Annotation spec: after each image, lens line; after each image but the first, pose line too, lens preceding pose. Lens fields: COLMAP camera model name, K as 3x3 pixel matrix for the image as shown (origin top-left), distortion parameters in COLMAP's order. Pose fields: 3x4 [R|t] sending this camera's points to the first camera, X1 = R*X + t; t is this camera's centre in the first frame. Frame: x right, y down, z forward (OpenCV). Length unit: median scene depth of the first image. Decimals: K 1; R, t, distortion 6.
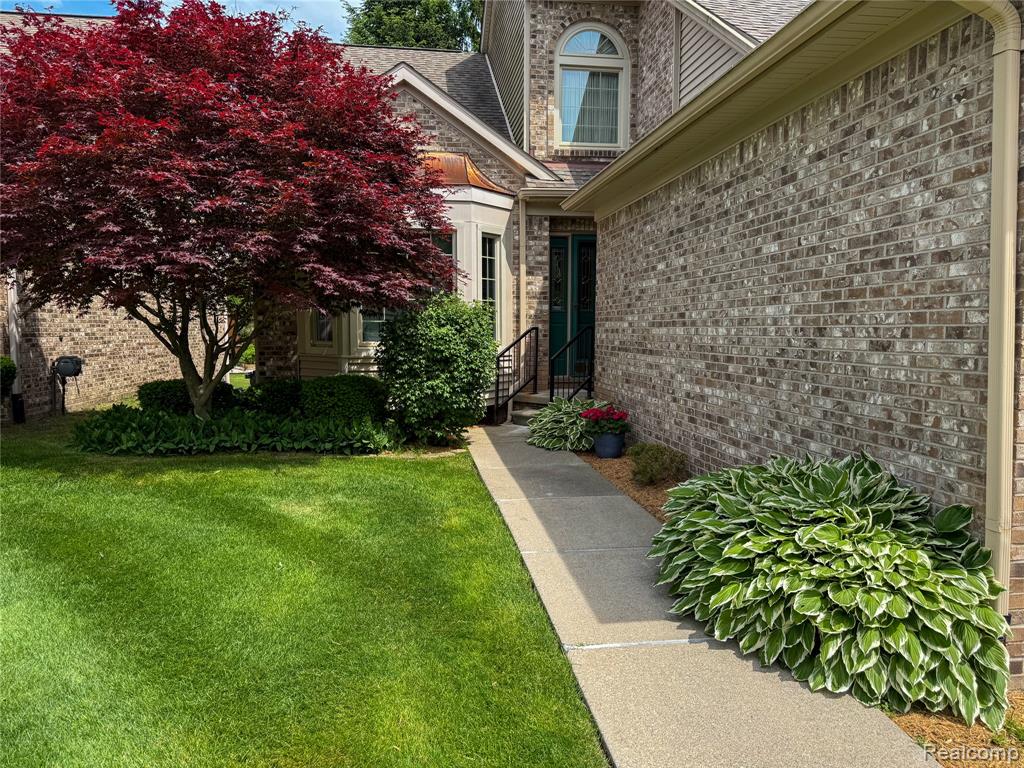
lens RADIAL K [[720.8, 0, 519.6], [0, 720.8, 408.9], [0, 0, 1]] dist [0.040948, -0.022421]
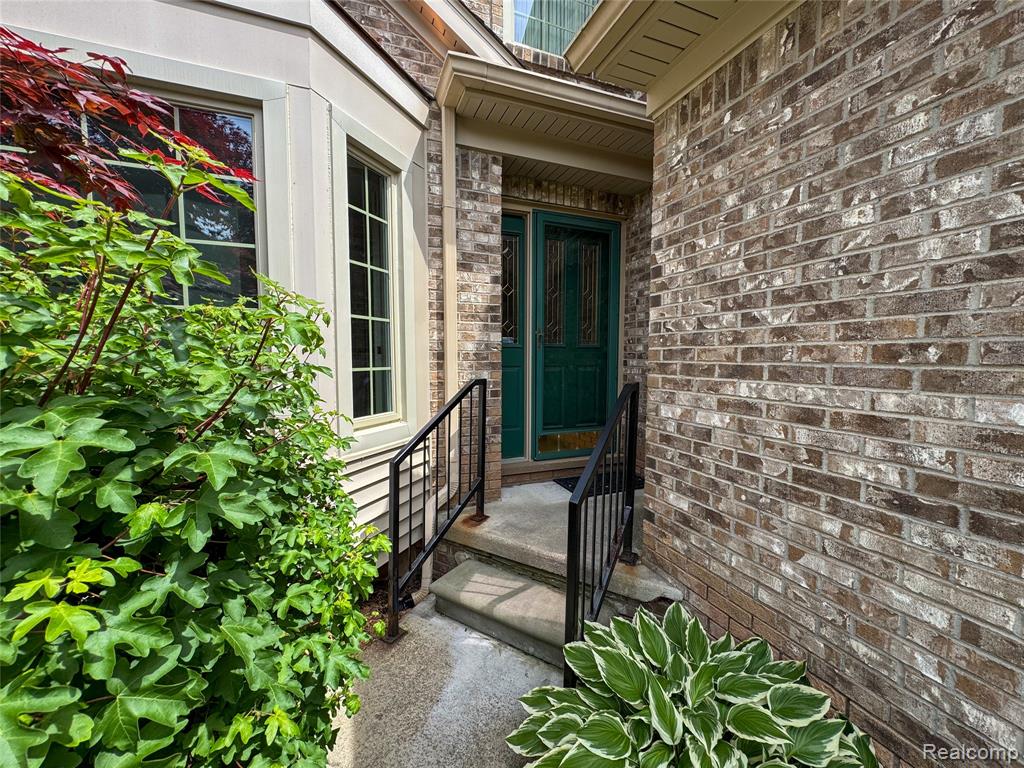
lens RADIAL K [[406.9, 0, 510.4], [0, 406.9, 383.7], [0, 0, 1]] dist [-0.000085, 0.000177]
pose [[0.979264, -0.014145, 0.202096, -0.012745], [0.021683, 0.999147, -0.035133, -0.105154], [-0.201426, 0.038786, 0.978735, 0.771910]]
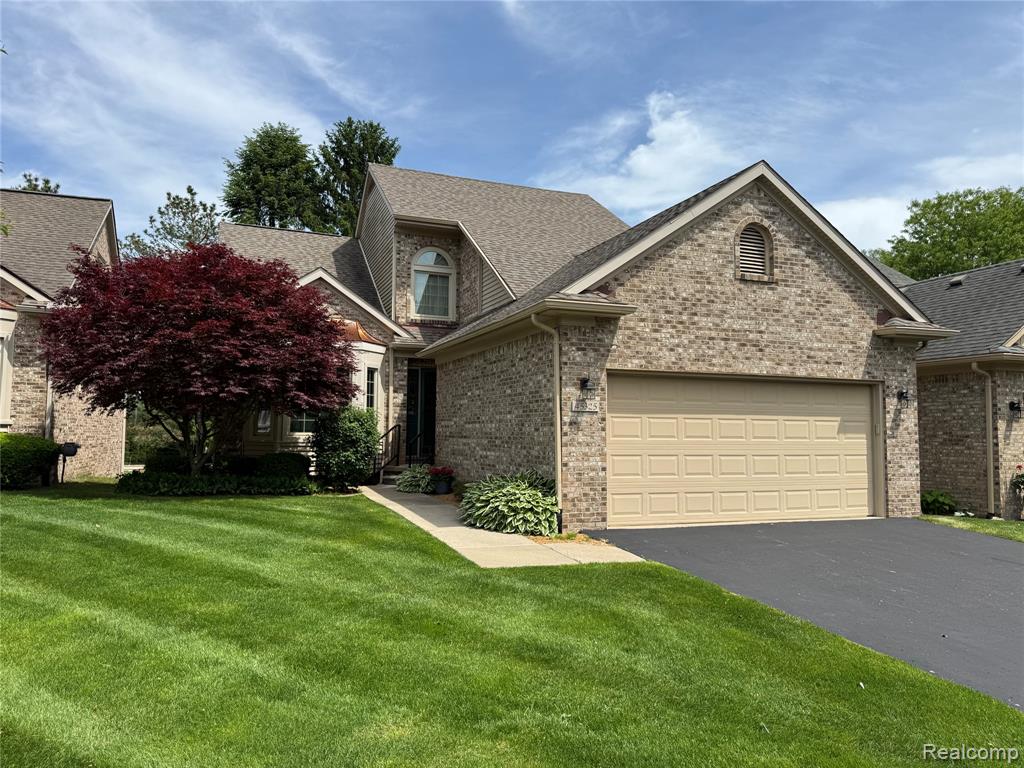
lens RADIAL K [[720.8, 0, 518.2], [0, 720.8, 391.3], [0, 0, 1]] dist [0.040948, -0.022421]
pose [[0.975575, 0.018334, 0.218901, -0.075787], [0.017993, 0.986493, -0.162813, 0.086386], [-0.218929, 0.162775, 0.962068, -0.664587]]
